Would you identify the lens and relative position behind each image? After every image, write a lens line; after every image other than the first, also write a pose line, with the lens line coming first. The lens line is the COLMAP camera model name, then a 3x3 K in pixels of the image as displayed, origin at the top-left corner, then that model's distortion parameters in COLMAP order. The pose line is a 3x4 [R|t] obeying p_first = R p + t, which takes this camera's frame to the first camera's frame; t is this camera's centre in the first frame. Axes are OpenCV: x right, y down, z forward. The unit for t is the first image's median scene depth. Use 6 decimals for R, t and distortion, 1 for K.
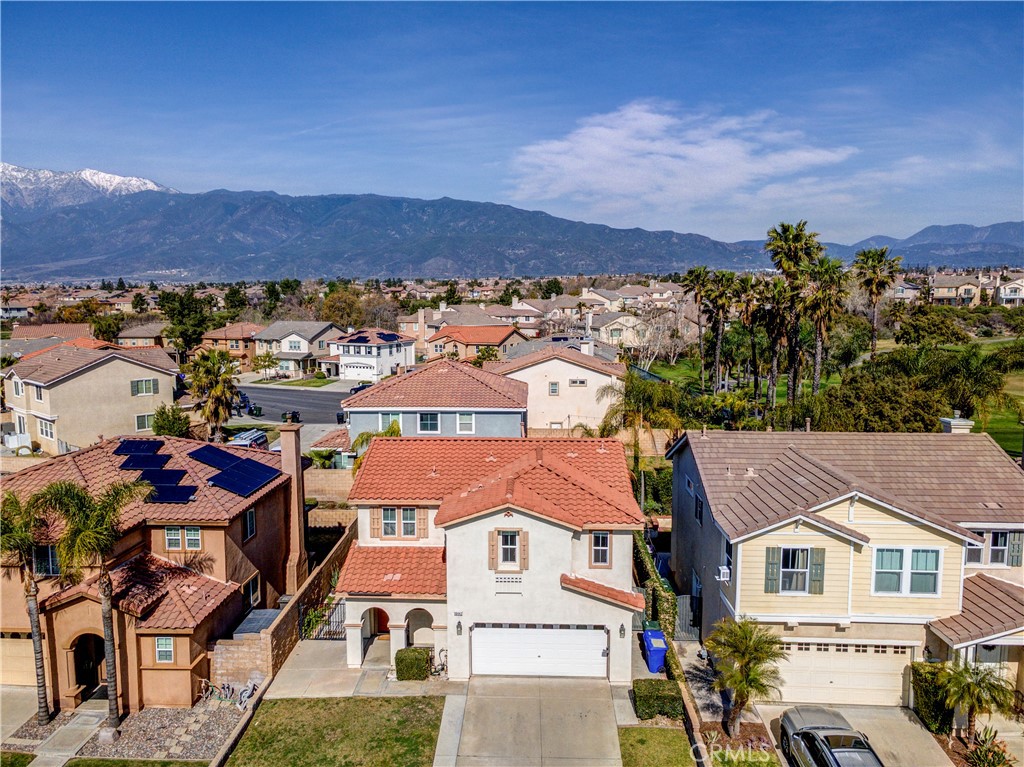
lens RADIAL K [[749.5, 0, 505.2], [0, 749.5, 383.3], [0, 0, 1]] dist [0.032590, 0.006418]
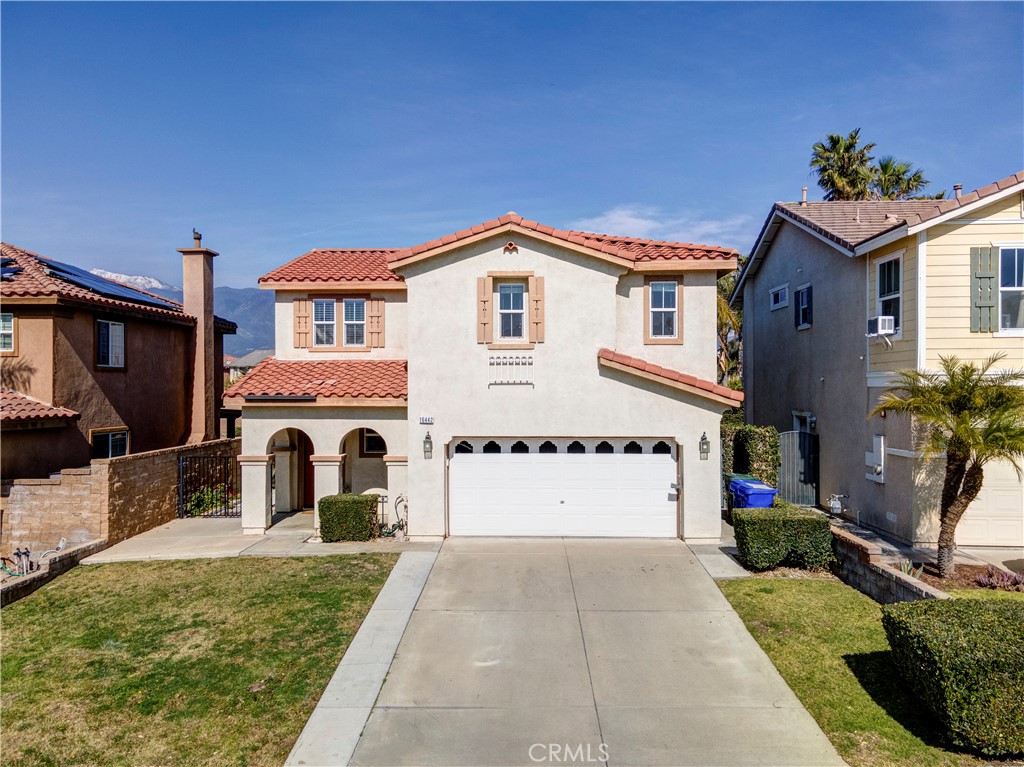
lens RADIAL K [[746.8, 0, 506.3], [0, 746.8, 384.4], [0, 0, 1]] dist [0.041198, 0.004066]
pose [[0.999982, -0.002027, 0.005638, -0.002263], [0.002722, 0.992001, -0.126199, 0.326044], [-0.005337, 0.126212, 0.991989, 0.380013]]
